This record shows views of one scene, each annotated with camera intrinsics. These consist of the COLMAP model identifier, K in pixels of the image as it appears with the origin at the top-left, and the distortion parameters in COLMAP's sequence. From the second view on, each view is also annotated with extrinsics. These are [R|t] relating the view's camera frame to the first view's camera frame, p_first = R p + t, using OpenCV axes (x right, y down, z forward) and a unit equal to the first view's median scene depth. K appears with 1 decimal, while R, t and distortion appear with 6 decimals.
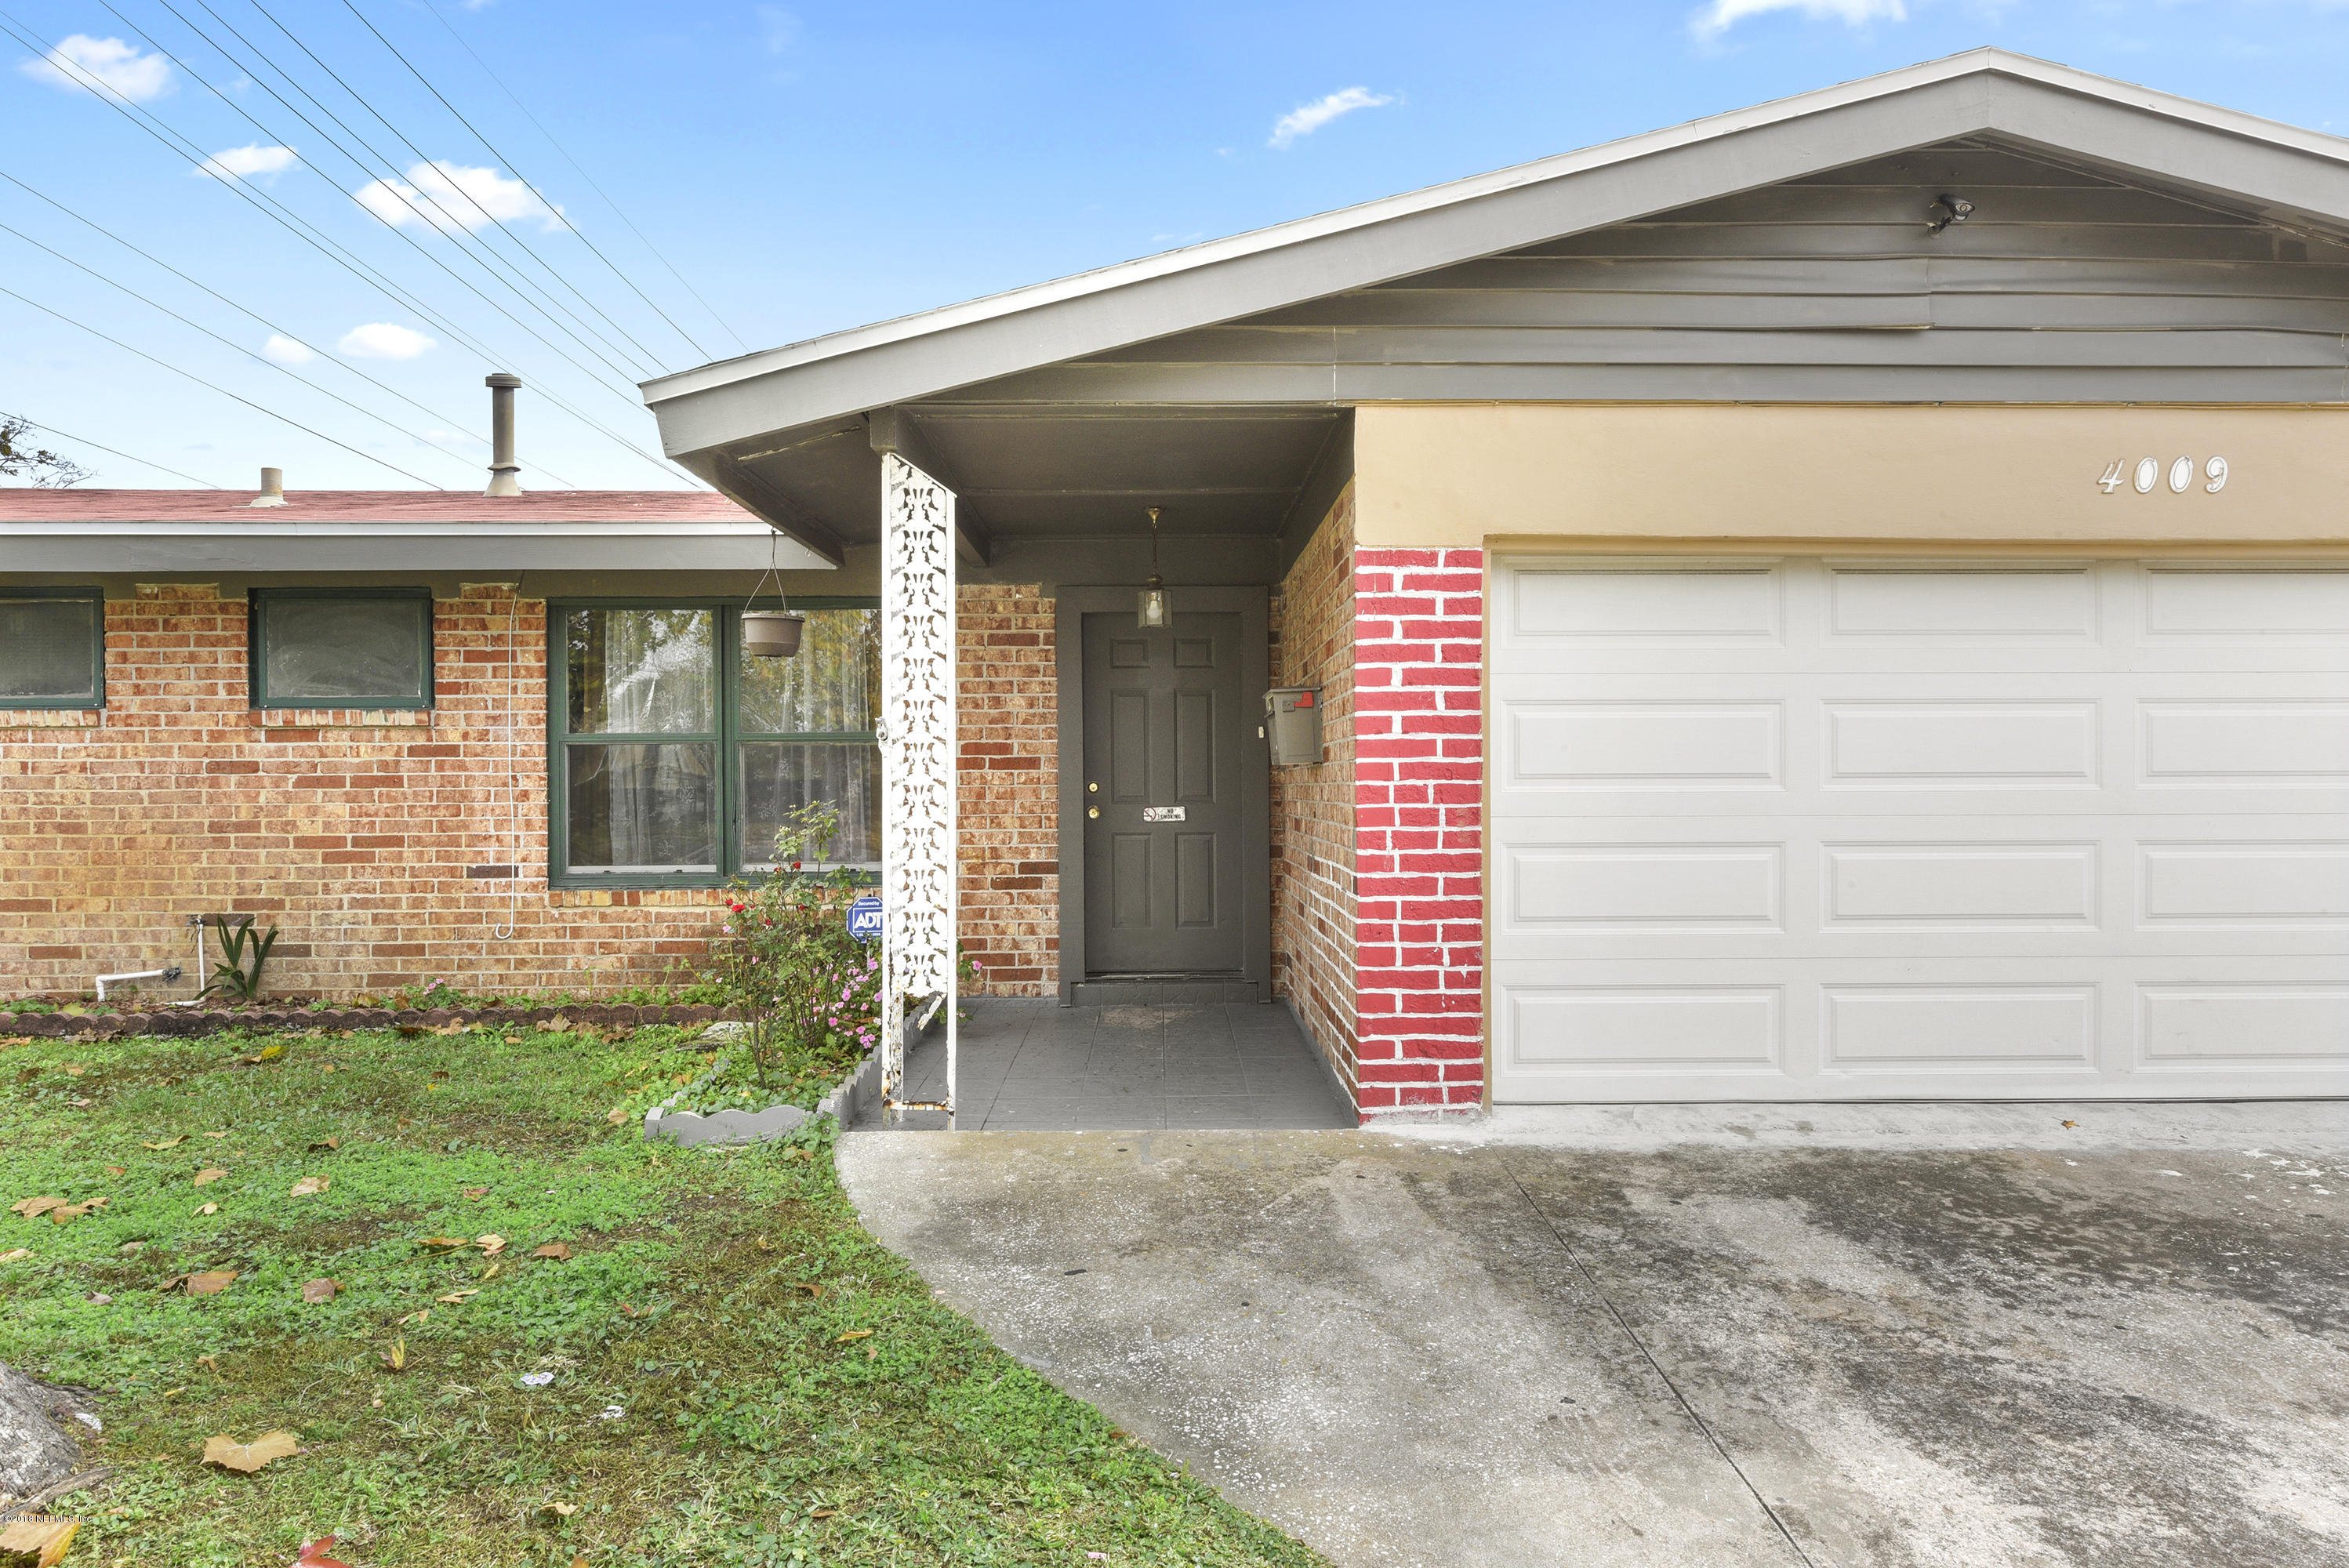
lens RADIAL K [[1370.9, 0, 1171.5], [0, 1370.9, 785.5], [0, 0, 1]] dist [-0.009982, -0.001389]
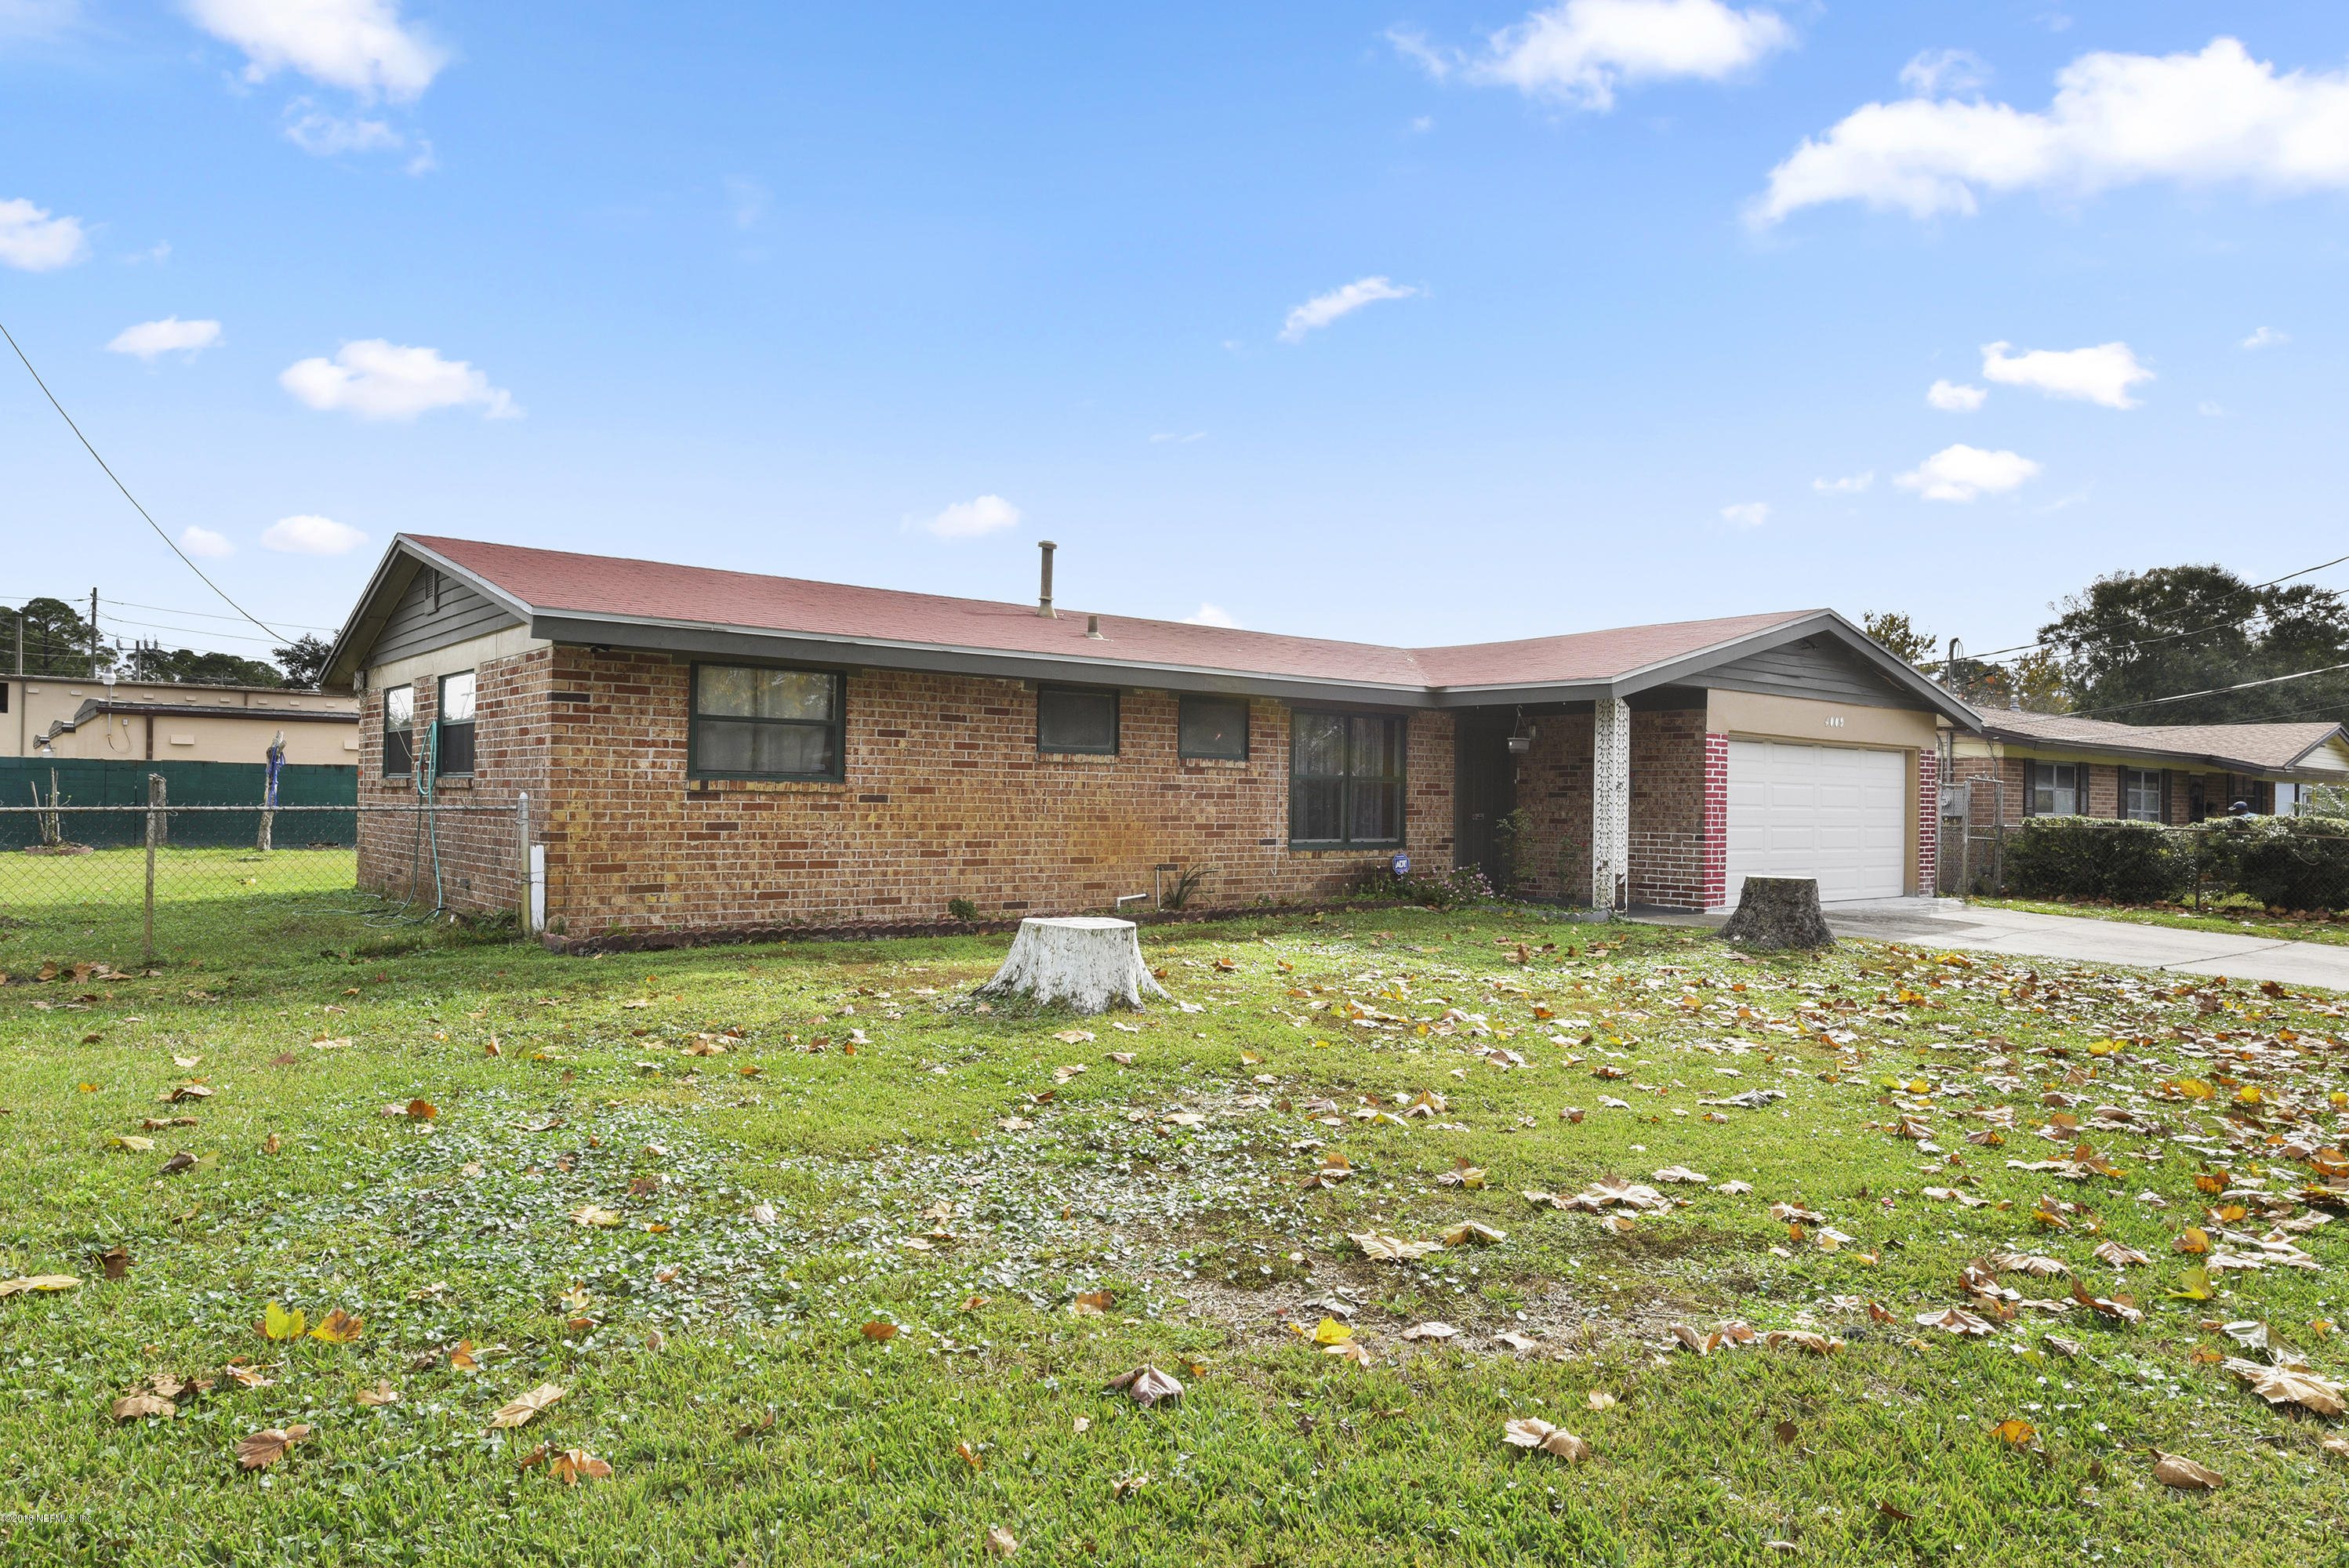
lens RADIAL K [[1531.8, 0, 1183.0], [0, 1531.8, 797.6], [0, 0, 1]] dist [0.001574, 0.000171]
pose [[0.786839, 0.017821, 0.616901, -1.996150], [-0.014395, 0.999841, -0.010524, 0.023254], [-0.616990, -0.000600, 0.786970, -0.699868]]
